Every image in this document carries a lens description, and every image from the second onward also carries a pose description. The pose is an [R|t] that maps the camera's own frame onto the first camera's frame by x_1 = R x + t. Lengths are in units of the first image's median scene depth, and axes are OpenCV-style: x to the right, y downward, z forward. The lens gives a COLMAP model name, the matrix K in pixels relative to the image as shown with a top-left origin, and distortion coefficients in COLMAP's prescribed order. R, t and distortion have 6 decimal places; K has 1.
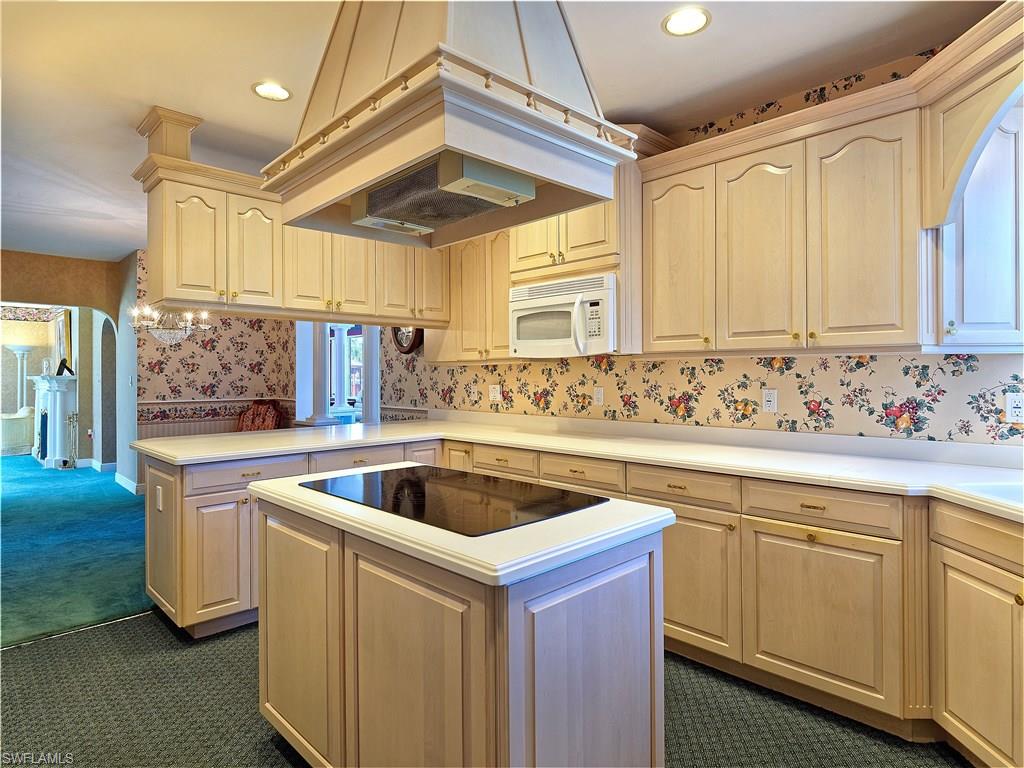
lens RADIAL K [[578.9, 0, 523.5], [0, 578.9, 377.6], [0, 0, 1]] dist [-0.000132, -0.000598]
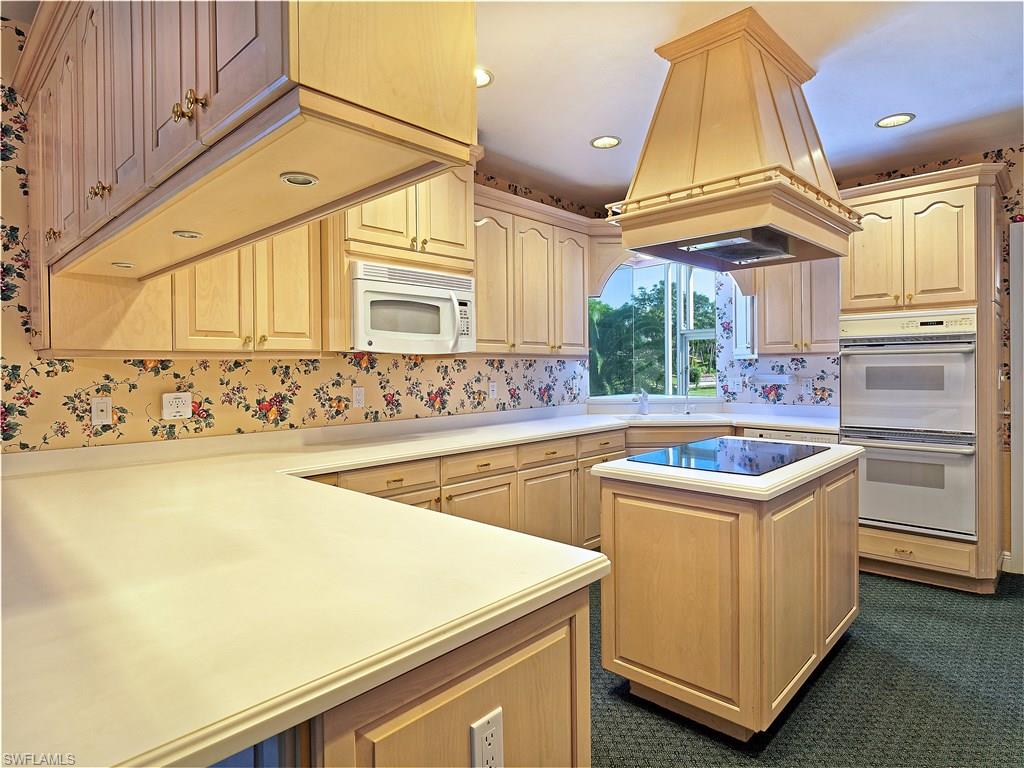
lens RADIAL K [[578.9, 0, 523.5], [0, 578.9, 377.6], [0, 0, 1]] dist [-0.000132, -0.000598]
pose [[-0.047222, -0.012039, 0.998812, -0.795747], [0.015315, 0.999801, 0.012775, -0.006083], [-0.998767, 0.015900, -0.047029, 0.815139]]
